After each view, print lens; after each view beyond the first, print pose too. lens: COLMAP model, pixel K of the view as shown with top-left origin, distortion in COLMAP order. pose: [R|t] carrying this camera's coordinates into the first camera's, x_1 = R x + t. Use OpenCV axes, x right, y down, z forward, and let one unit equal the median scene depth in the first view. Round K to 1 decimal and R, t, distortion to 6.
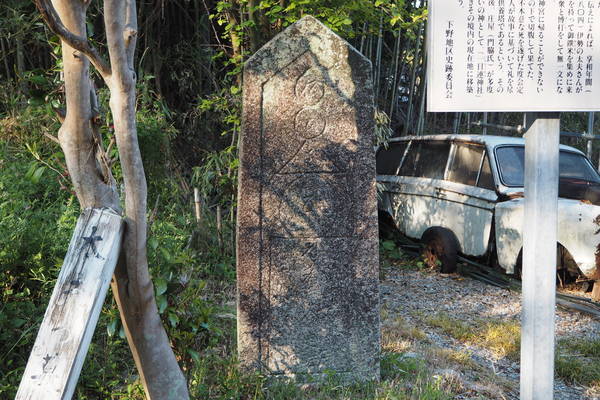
lens RADIAL K [[760.8, 0, 299.9], [0, 760.8, 199.5], [0, 0, 1]] dist [-0.033437, 0.000000]
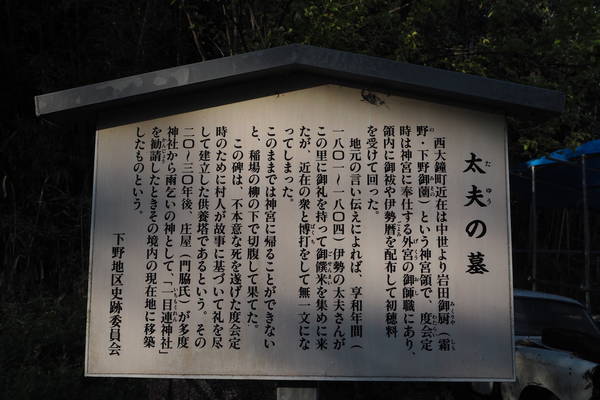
lens RADIAL K [[508.0, 0, 300.4], [0, 508.0, 200.8], [0, 0, 1]] dist [-0.020423, -0.005177]
pose [[0.982640, -0.008474, -0.185327, 0.421469], [-0.031401, 0.976945, -0.211168, -0.173192], [0.182844, 0.213322, 0.959720, 0.598715]]
